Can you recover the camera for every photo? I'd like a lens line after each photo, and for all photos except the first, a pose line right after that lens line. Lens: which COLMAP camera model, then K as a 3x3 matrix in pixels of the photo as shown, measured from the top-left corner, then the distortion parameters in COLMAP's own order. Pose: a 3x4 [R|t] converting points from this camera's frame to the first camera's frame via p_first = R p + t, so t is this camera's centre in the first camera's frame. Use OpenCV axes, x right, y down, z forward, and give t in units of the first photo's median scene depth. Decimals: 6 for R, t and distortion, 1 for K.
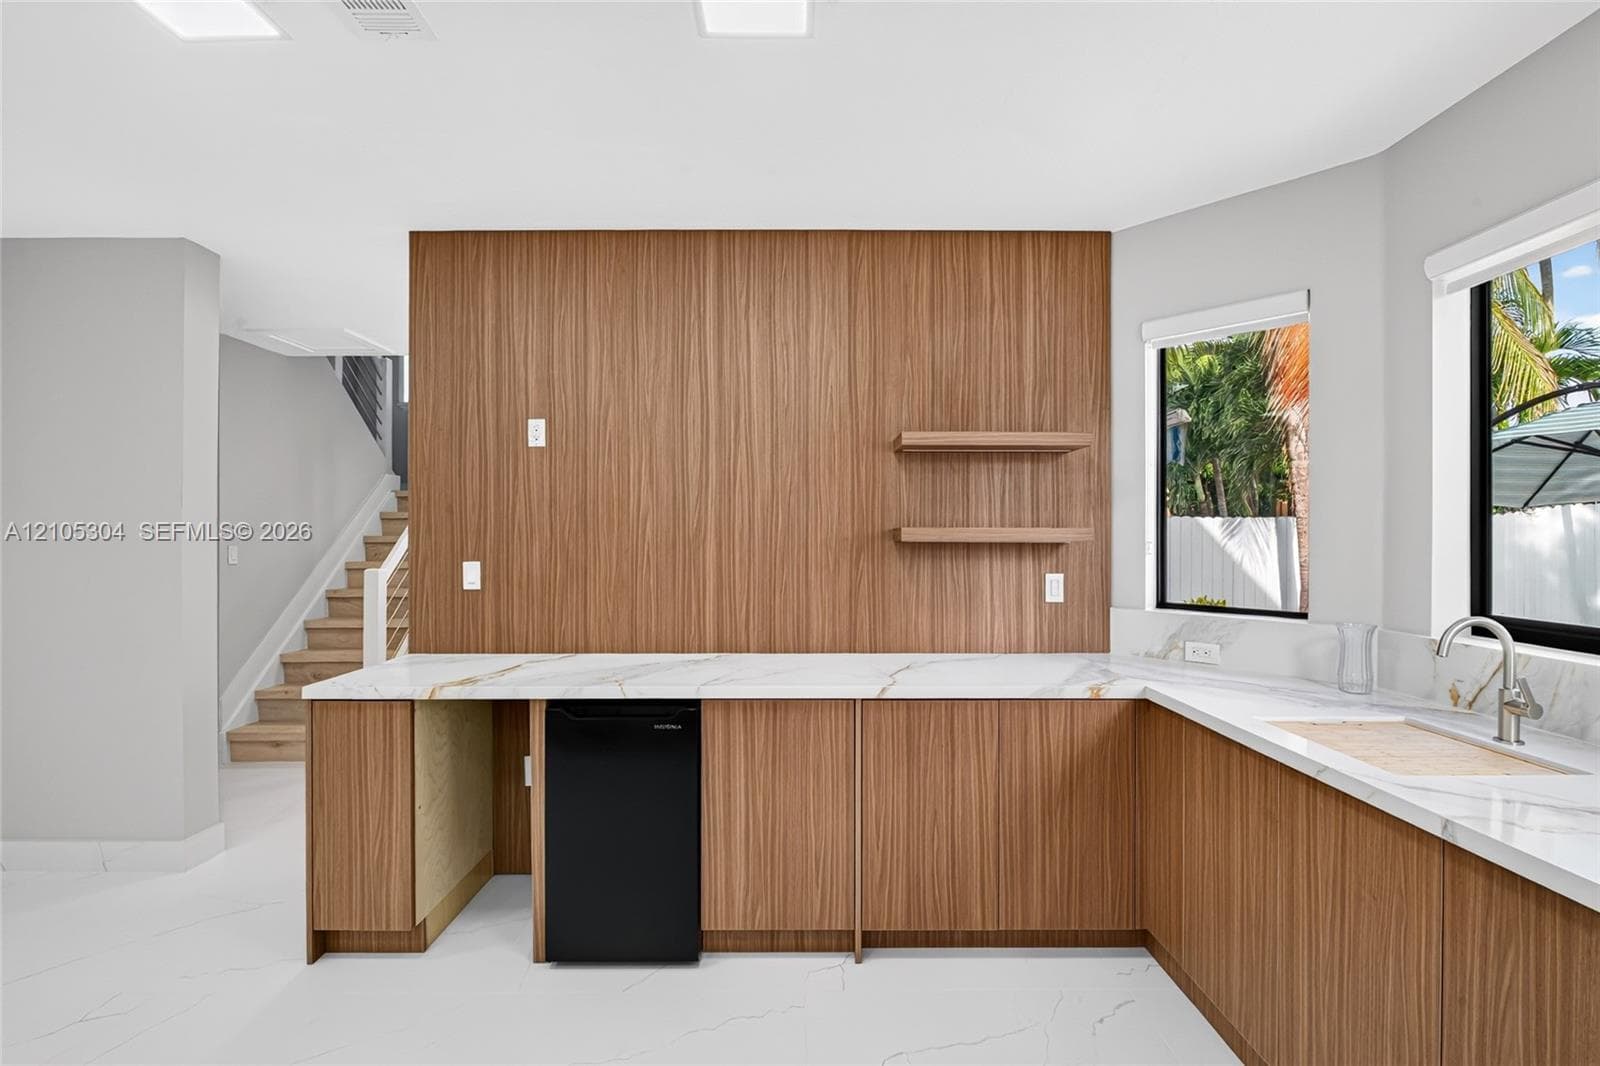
lens RADIAL K [[710.2, 0, 797.2], [0, 710.2, 530.2], [0, 0, 1]] dist [-0.014422, 0.001765]
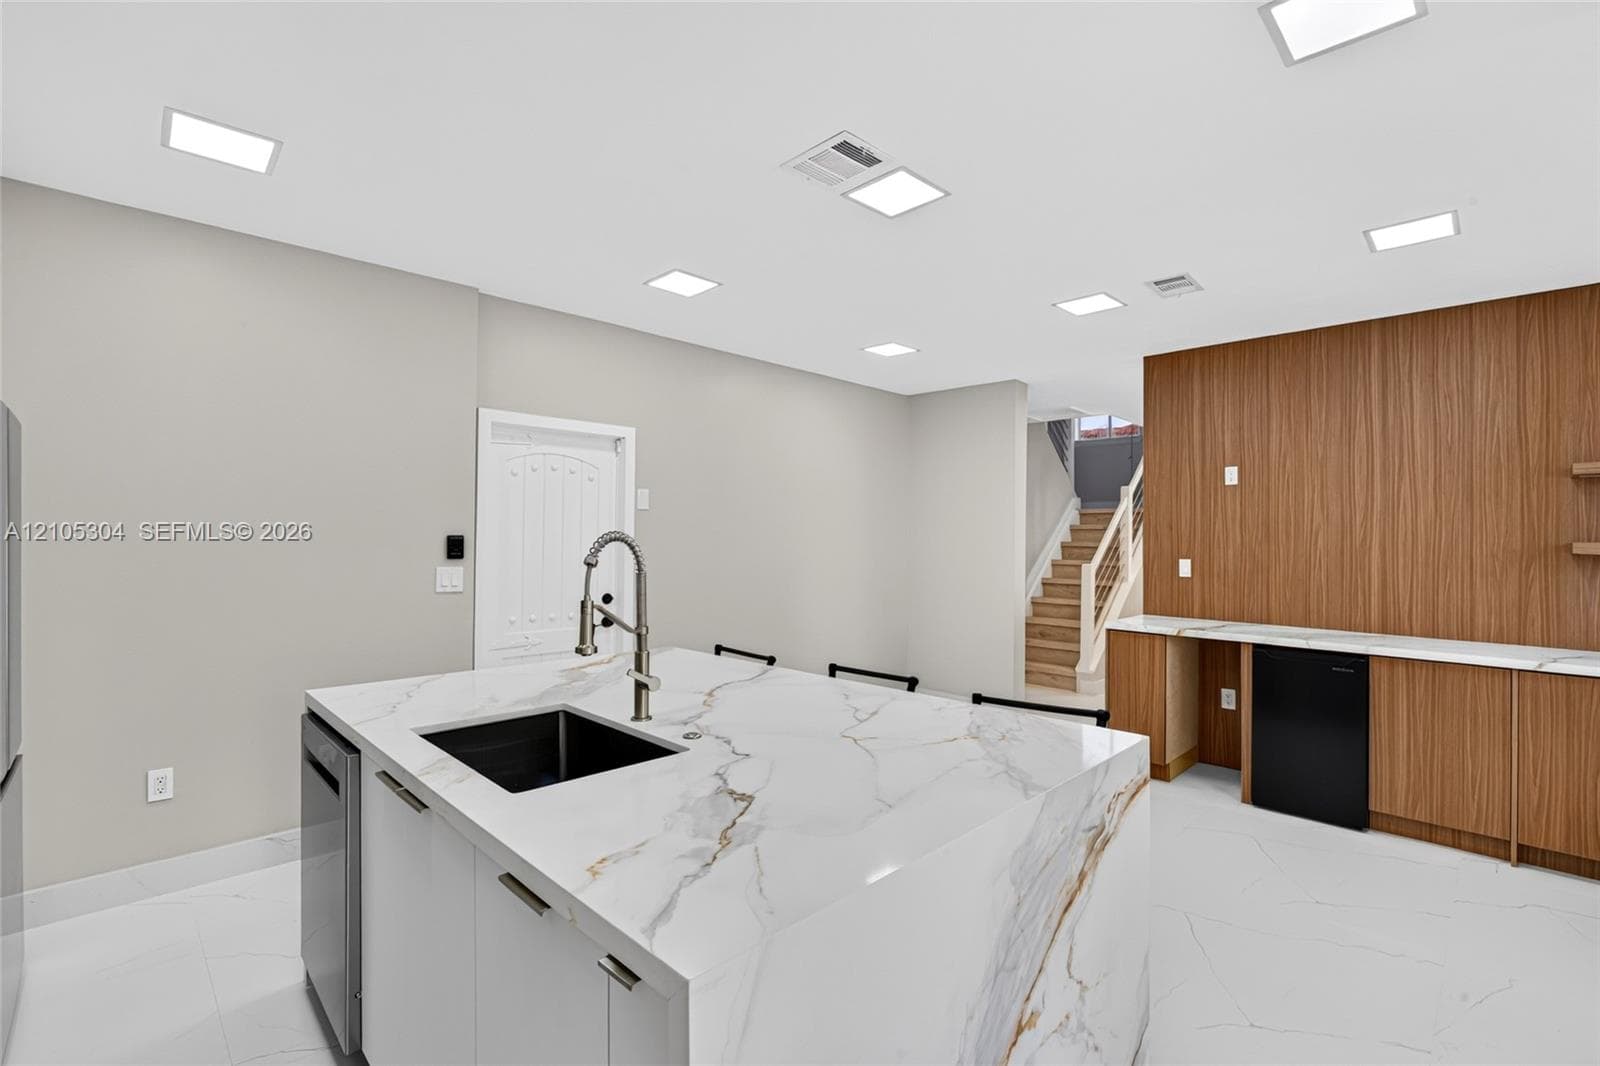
lens RADIAL K [[710.2, 0, 810.3], [0, 710.2, 524.5], [0, 0, 1]] dist [-0.014422, 0.001765]
pose [[0.708983, -0.001202, -0.705225, 0.060998], [-0.010983, 0.999858, -0.012746, -0.004485], [0.705140, 0.016782, 0.708869, -0.717896]]
